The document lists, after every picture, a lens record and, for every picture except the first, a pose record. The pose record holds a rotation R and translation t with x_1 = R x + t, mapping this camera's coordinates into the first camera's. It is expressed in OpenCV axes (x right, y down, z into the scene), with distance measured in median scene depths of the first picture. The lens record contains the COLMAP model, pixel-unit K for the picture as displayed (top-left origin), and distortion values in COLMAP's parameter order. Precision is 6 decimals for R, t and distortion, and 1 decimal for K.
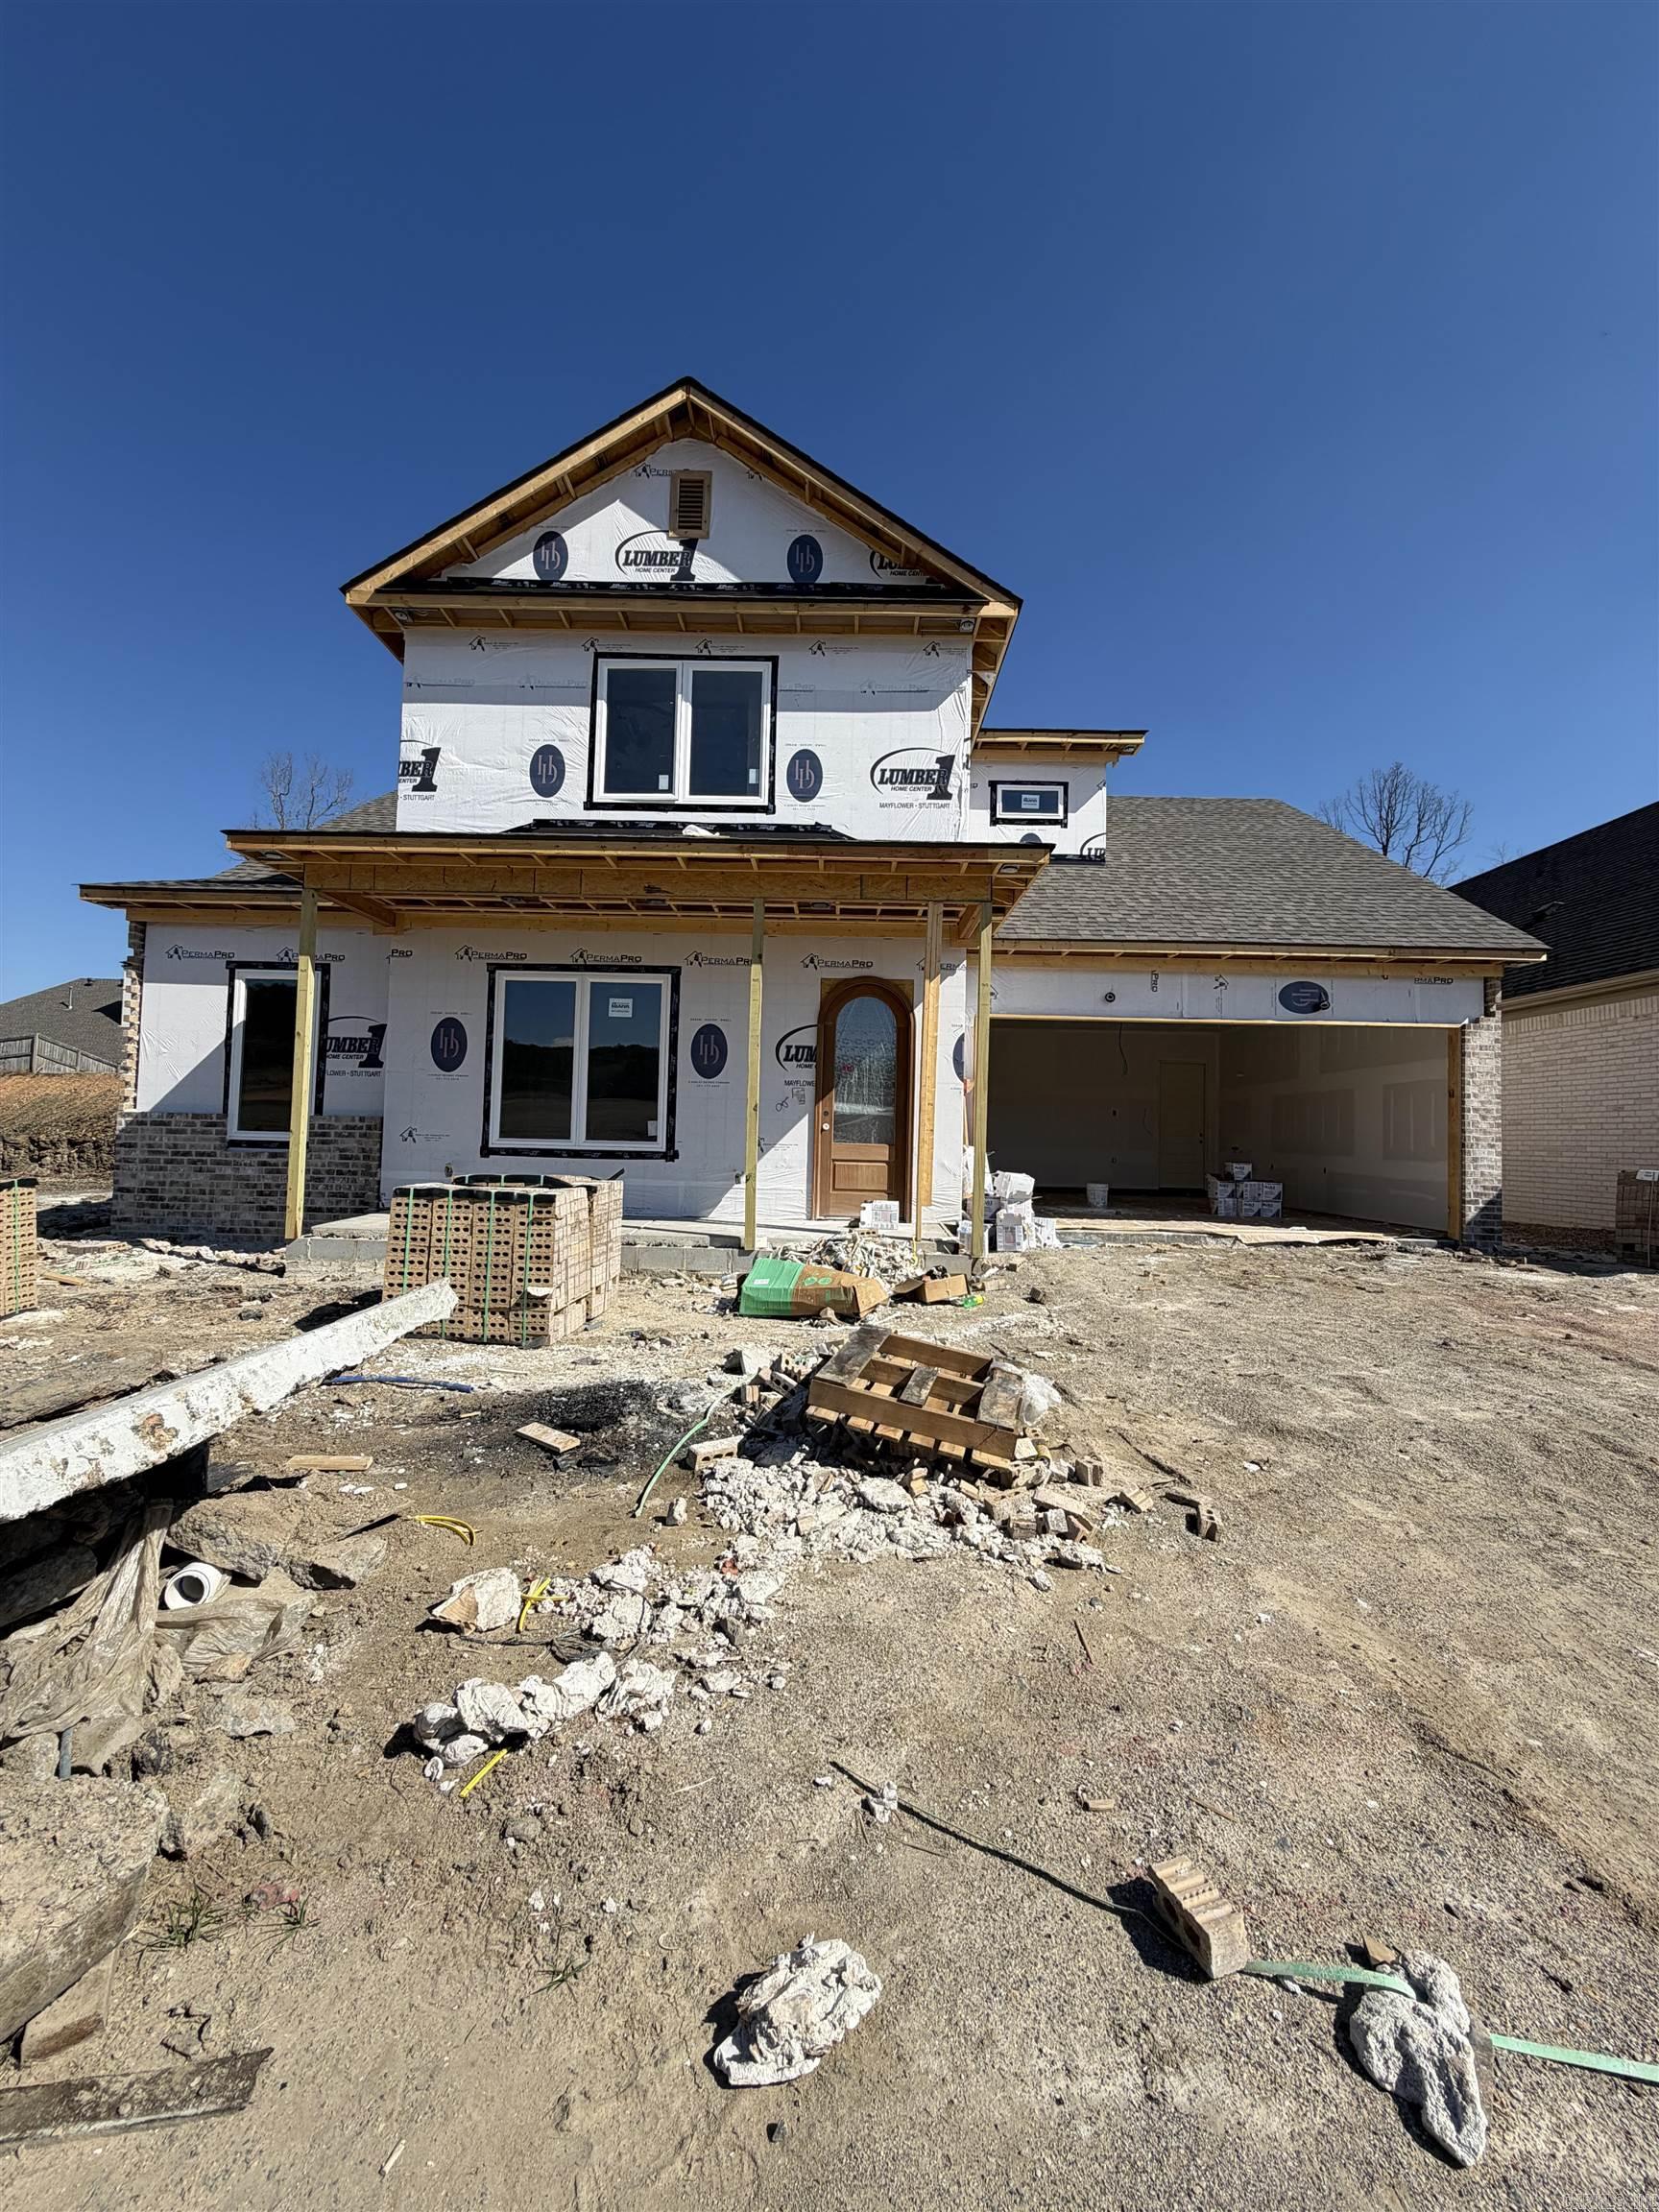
lens RADIAL K [[880.5, 0, 827.8], [0, 880.5, 1101.2], [0, 0, 1]] dist [-0.000421, 0.000090]
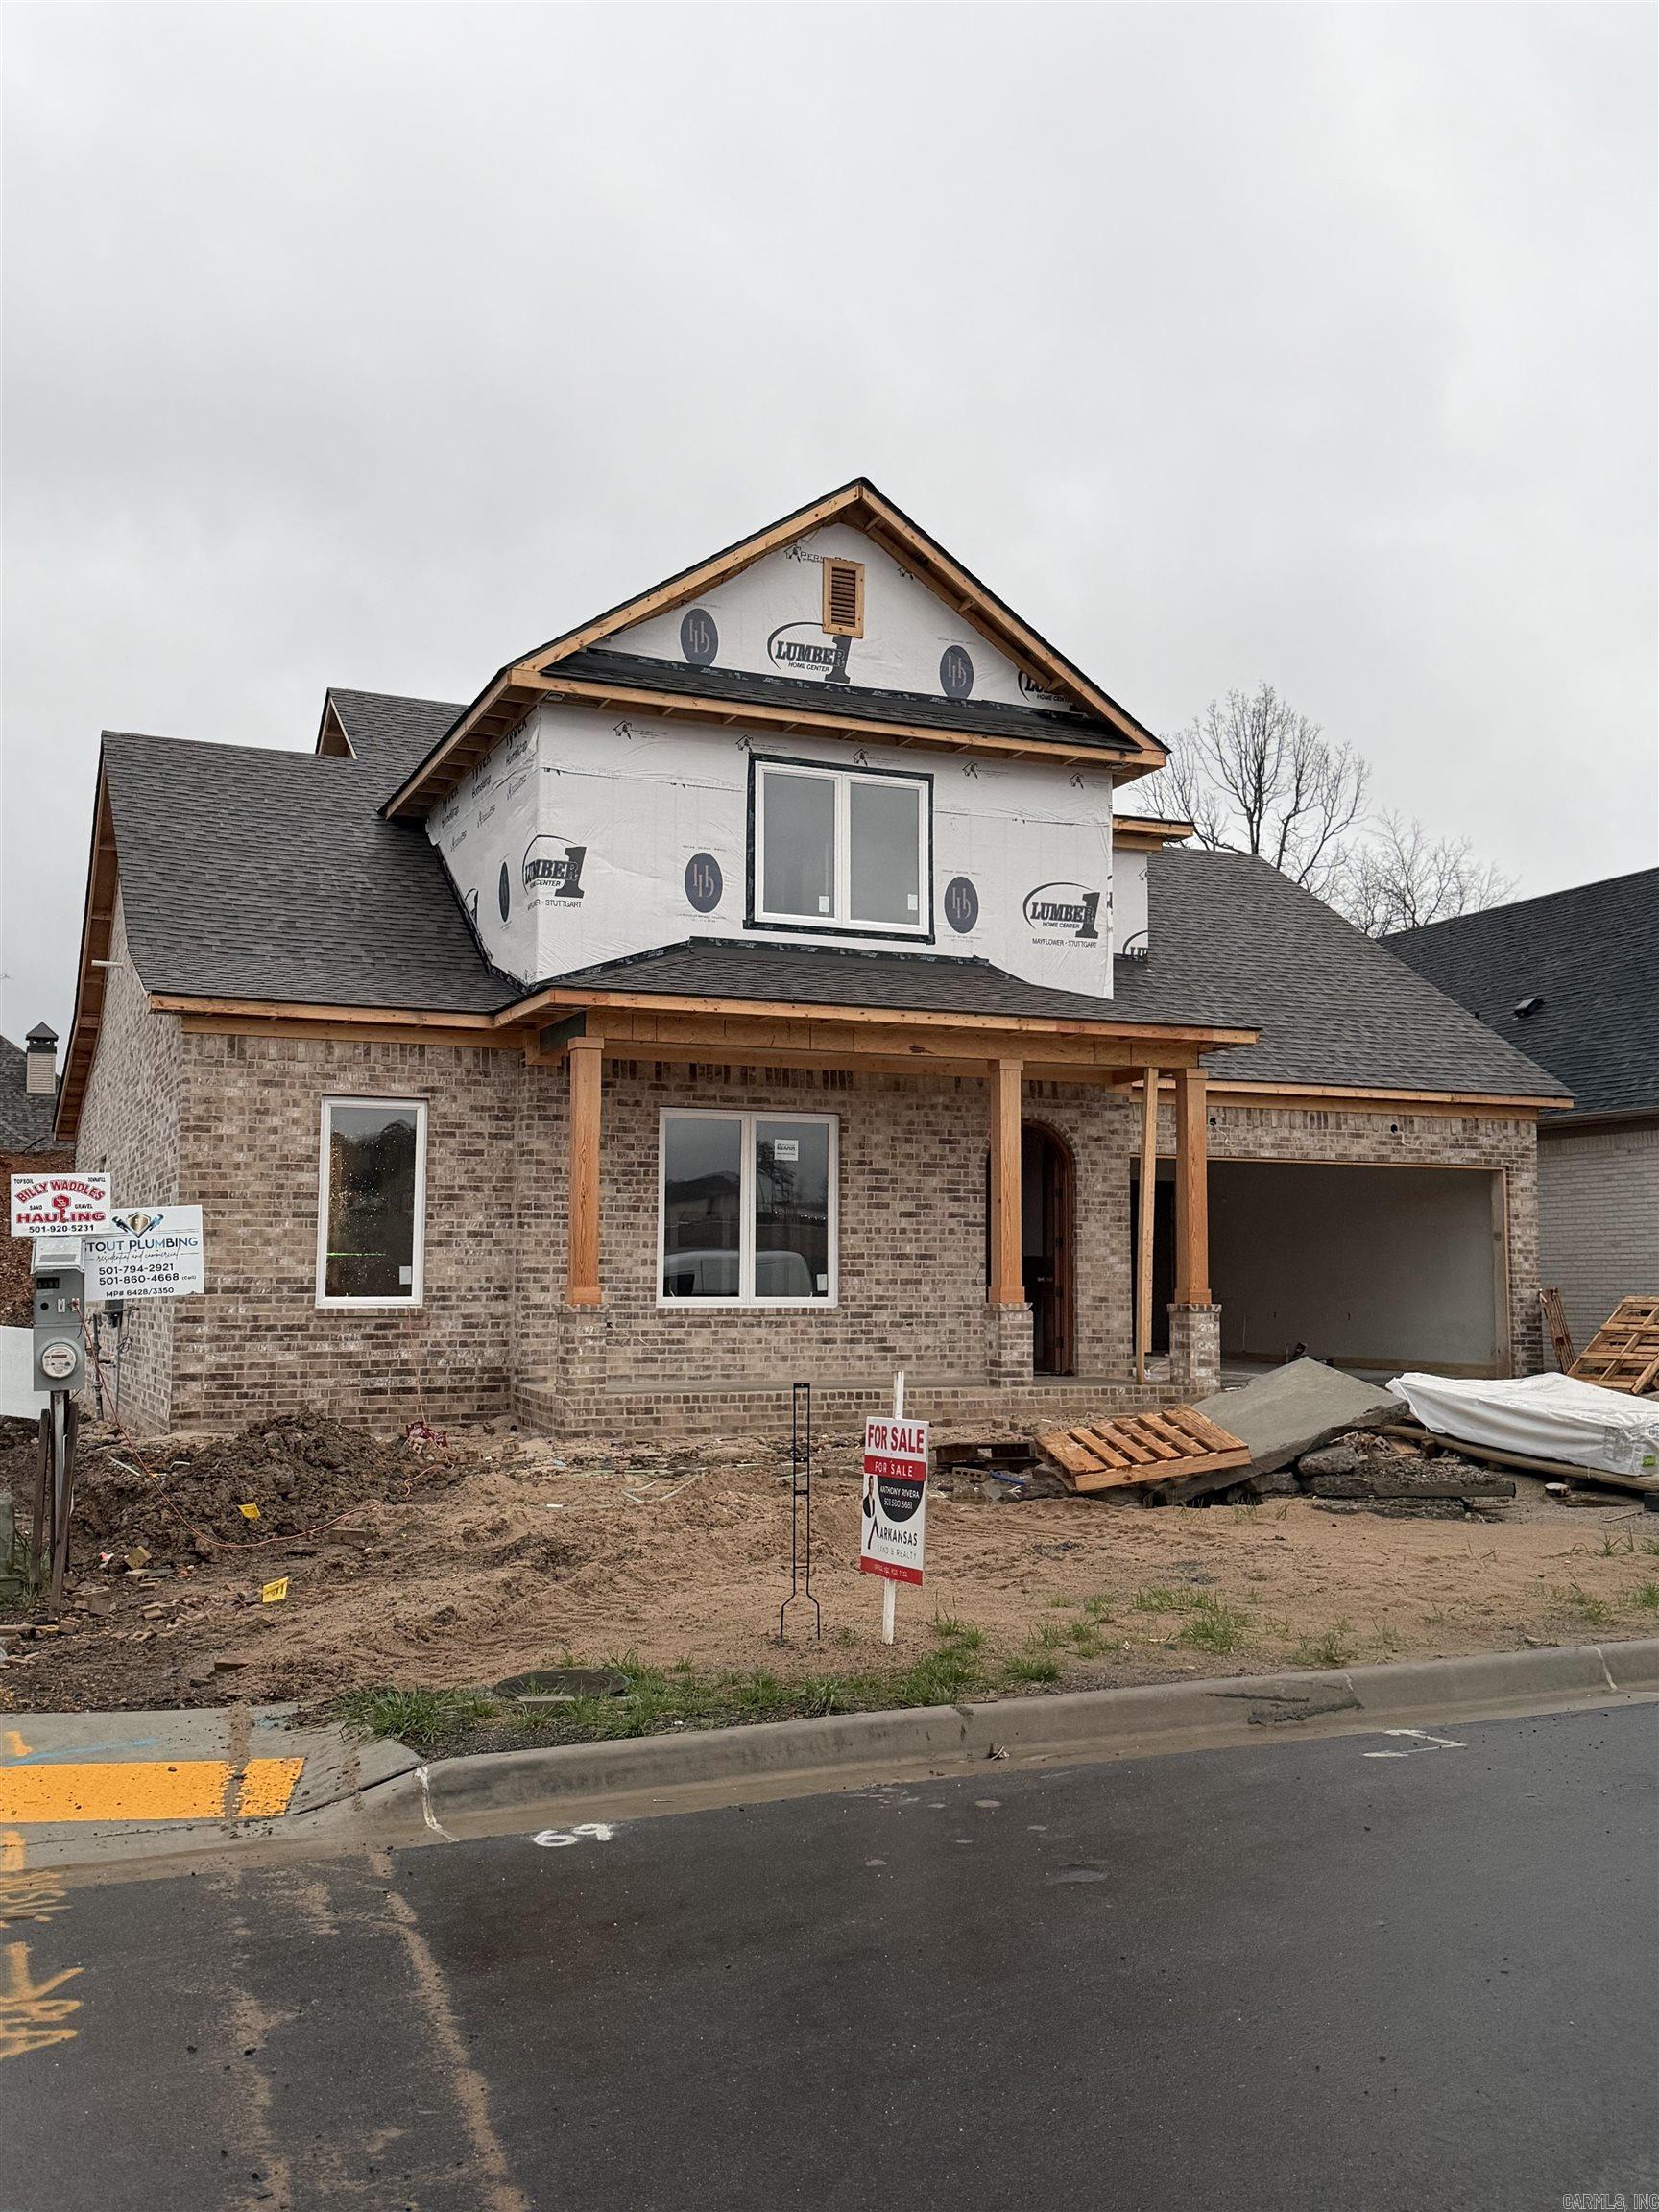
lens RADIAL K [[2022.6, 0, 829.5], [0, 2022.6, 1106.0], [0, 0, 1]] dist [0.133128, -0.000571]
pose [[0.914055, 0.015836, 0.405280, -1.021532], [0.002706, 0.998977, -0.045136, -0.056012], [-0.405580, 0.042353, 0.913078, -0.907277]]
